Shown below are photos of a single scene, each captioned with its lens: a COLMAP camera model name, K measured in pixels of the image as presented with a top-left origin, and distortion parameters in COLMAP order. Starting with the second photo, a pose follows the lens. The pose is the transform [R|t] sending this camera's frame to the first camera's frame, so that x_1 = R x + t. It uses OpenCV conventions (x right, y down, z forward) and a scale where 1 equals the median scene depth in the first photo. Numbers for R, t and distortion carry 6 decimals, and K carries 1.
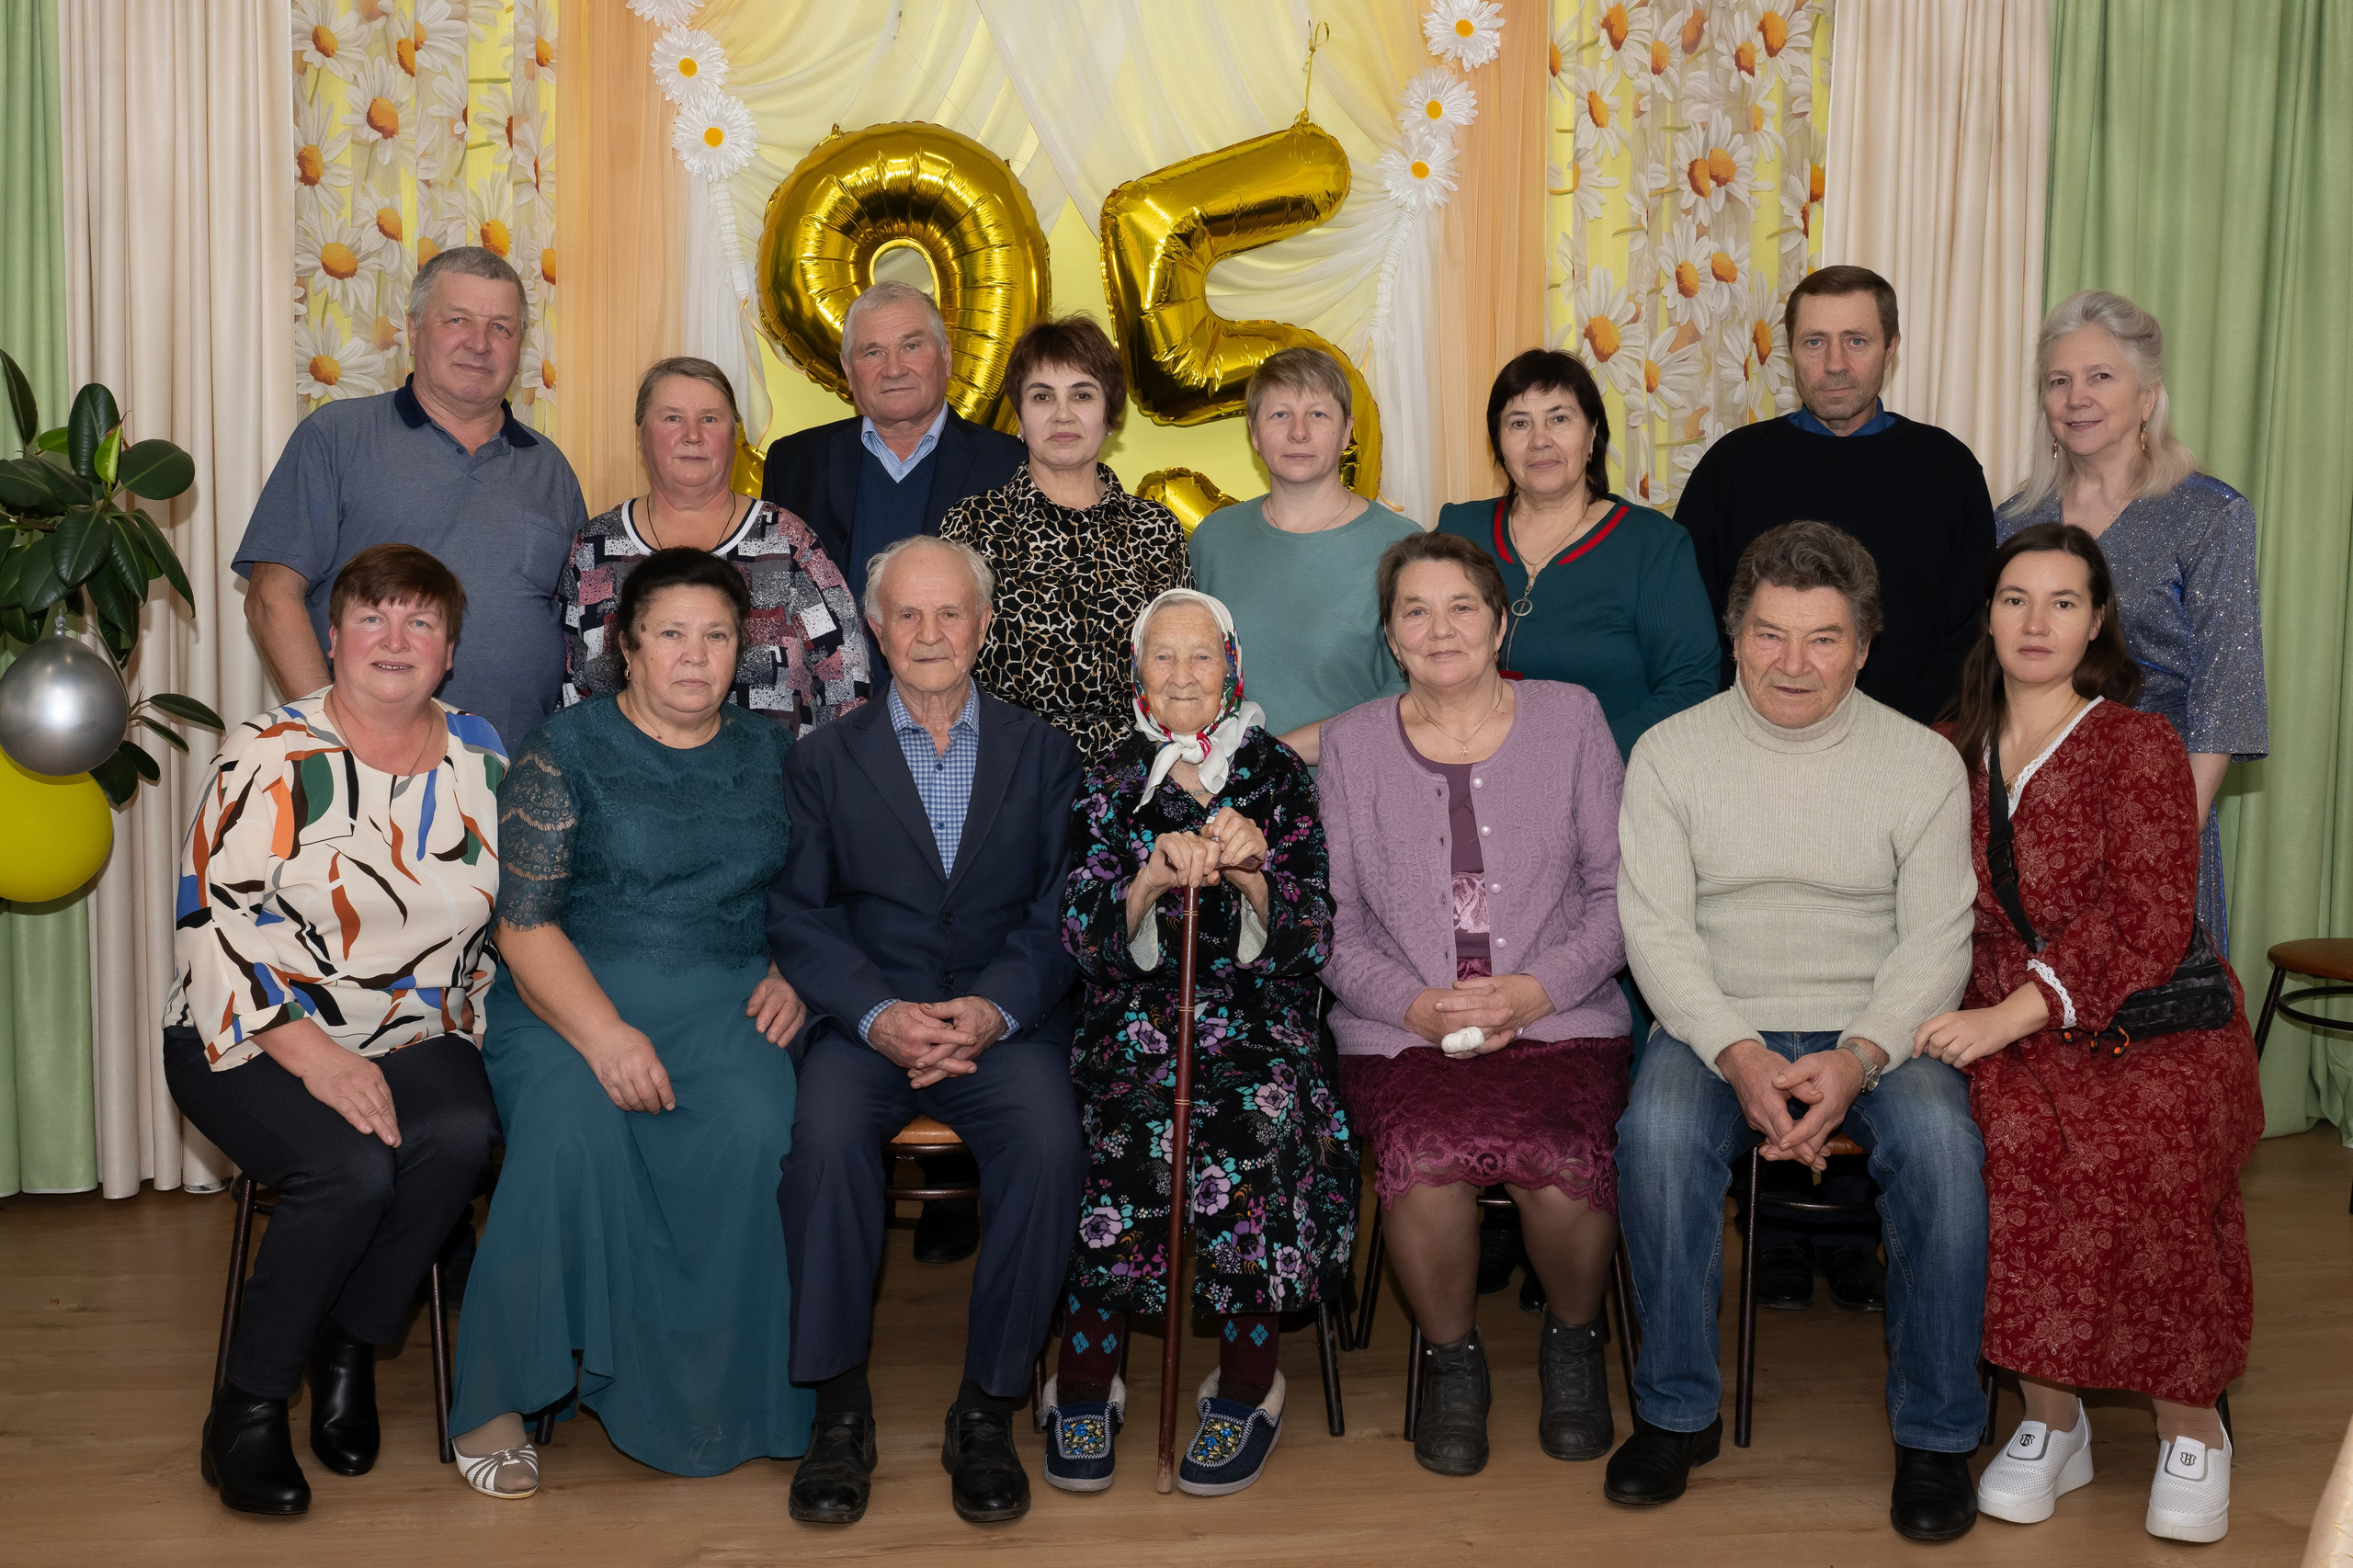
lens RADIAL K [[2592.2, 0, 1159.2], [0, 2592.2, 699.8], [0, 0, 1]] dist [0.006852, 0.000000]
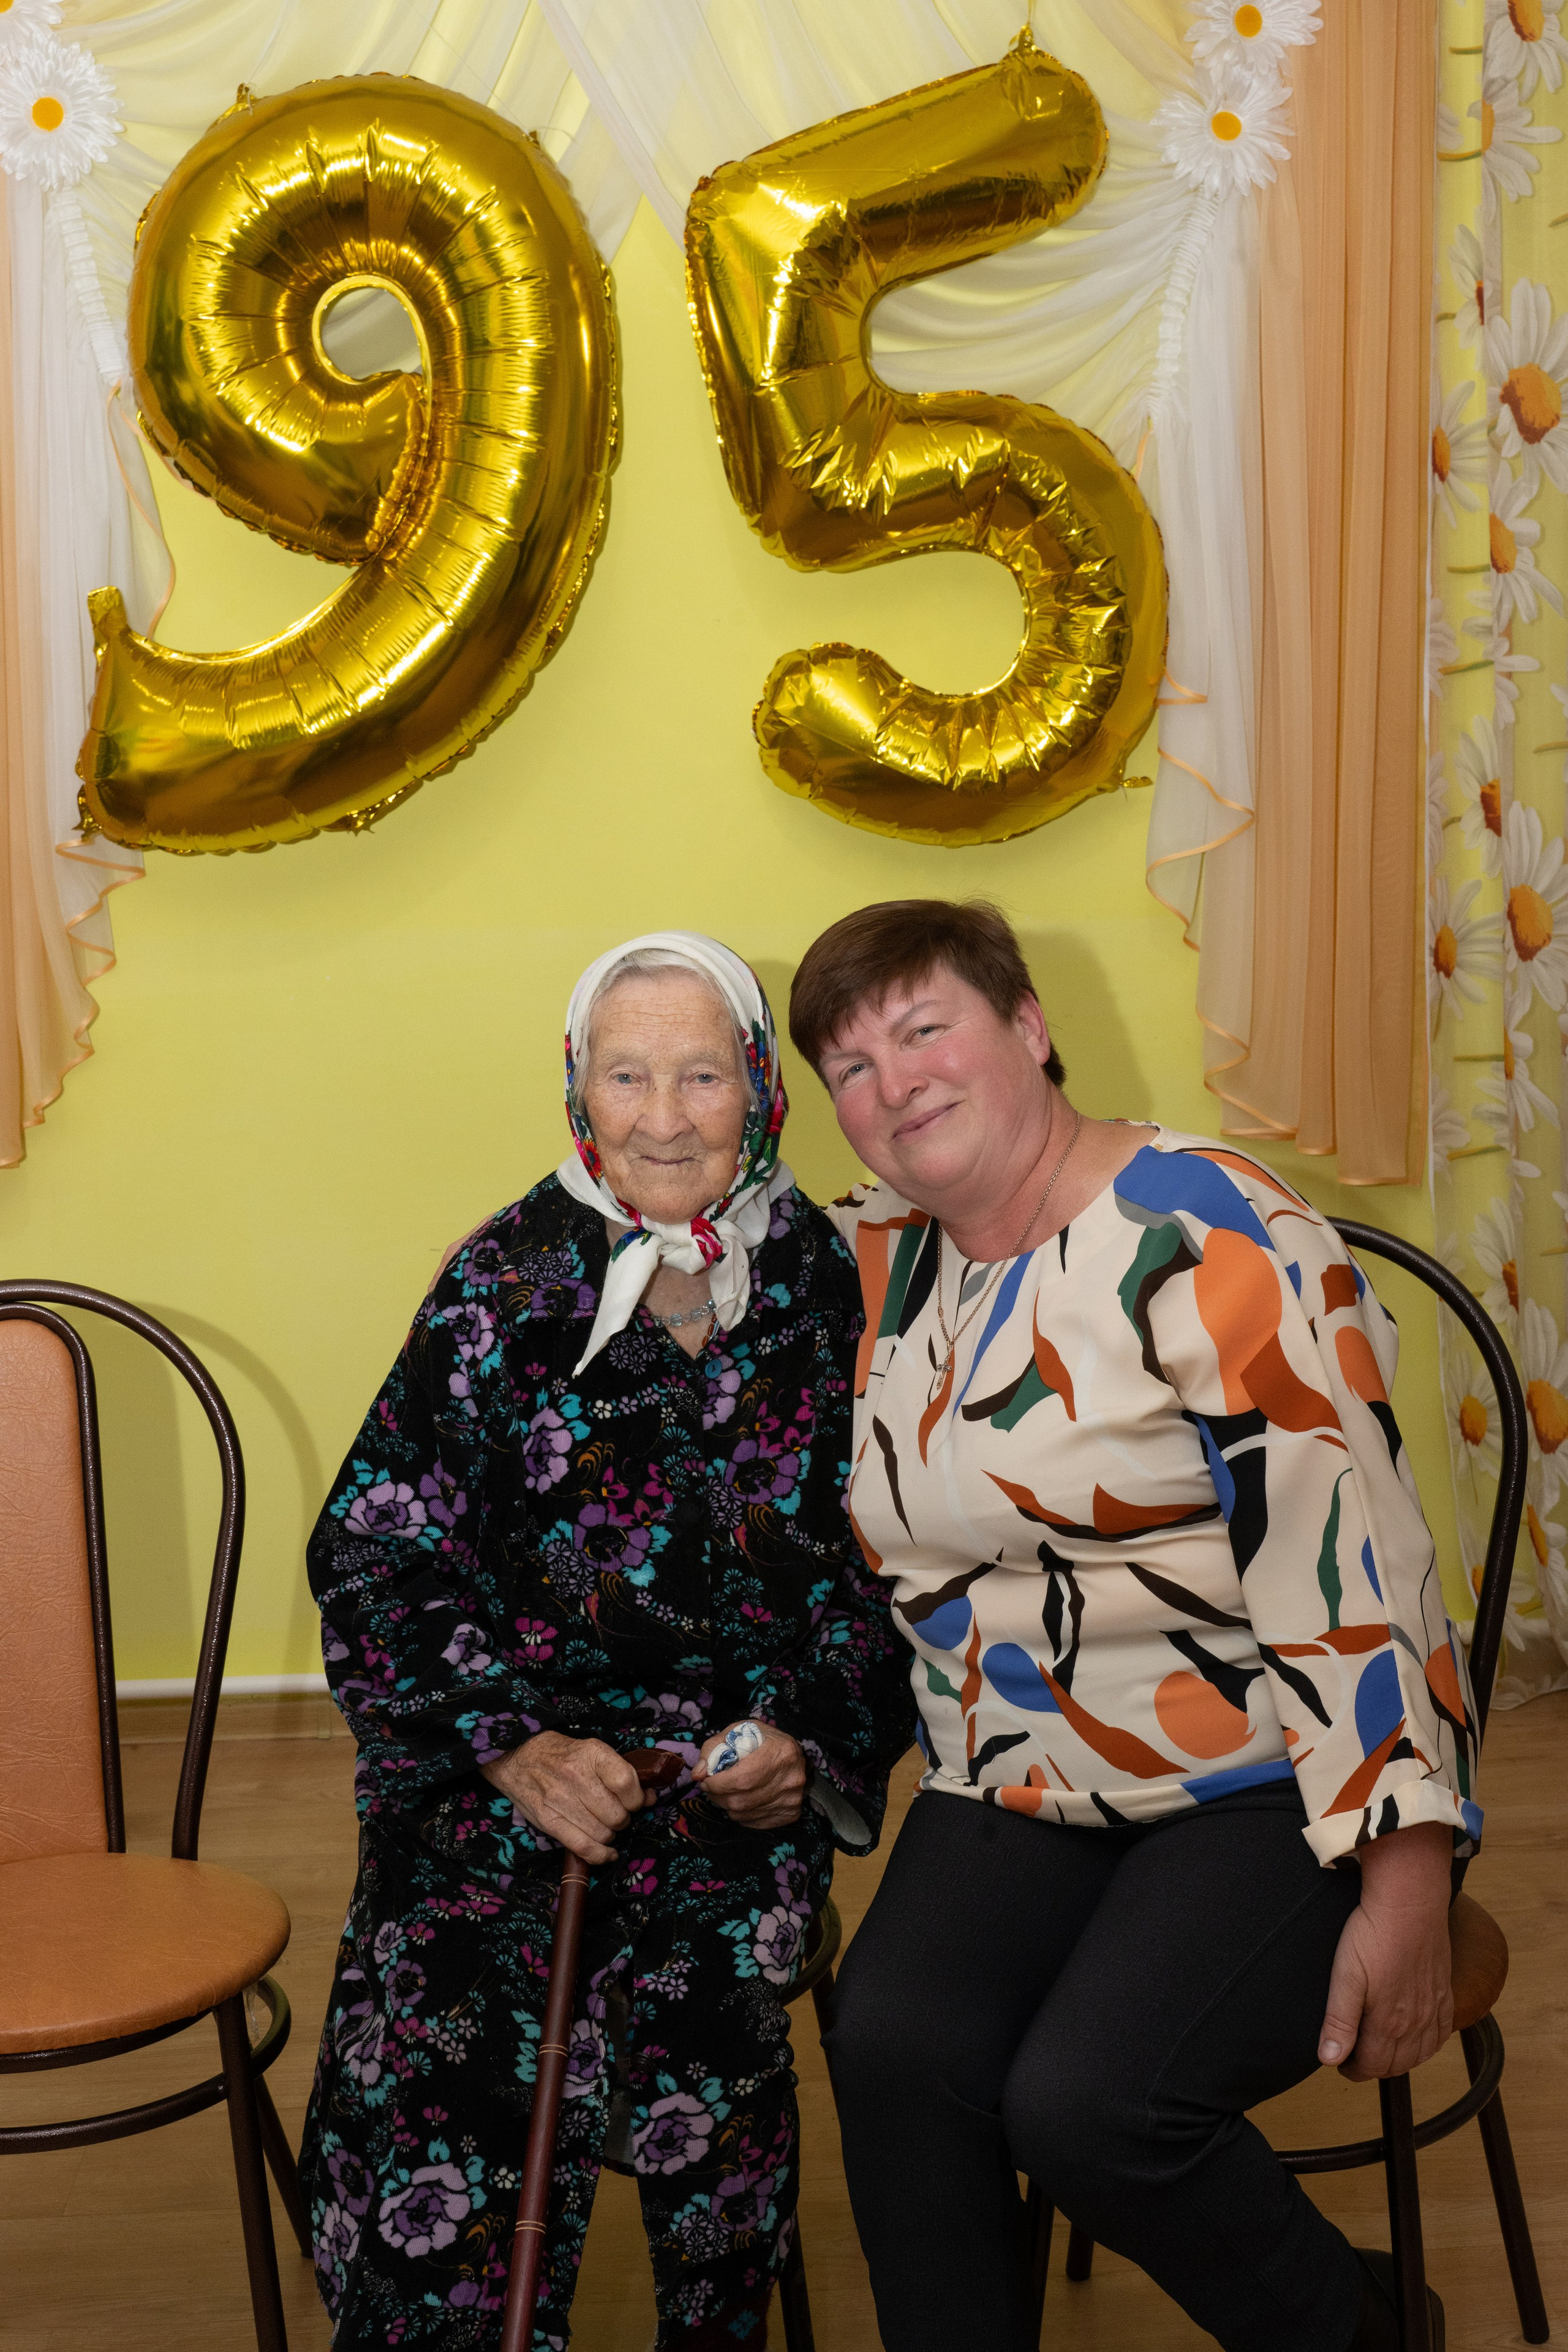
lens RADIAL K [[3115.5, 0, 795.1], [0, 3115.5, 1200.8], [0, 0, 1]] dist [-0.002154, 0.000000]
pose [[0.998304, -0.020479, -0.054489, 0.036428], [0.026395, 0.993563, 0.110161, -0.040777], [0.051882, -0.111413, 0.992419, 0.260456]]
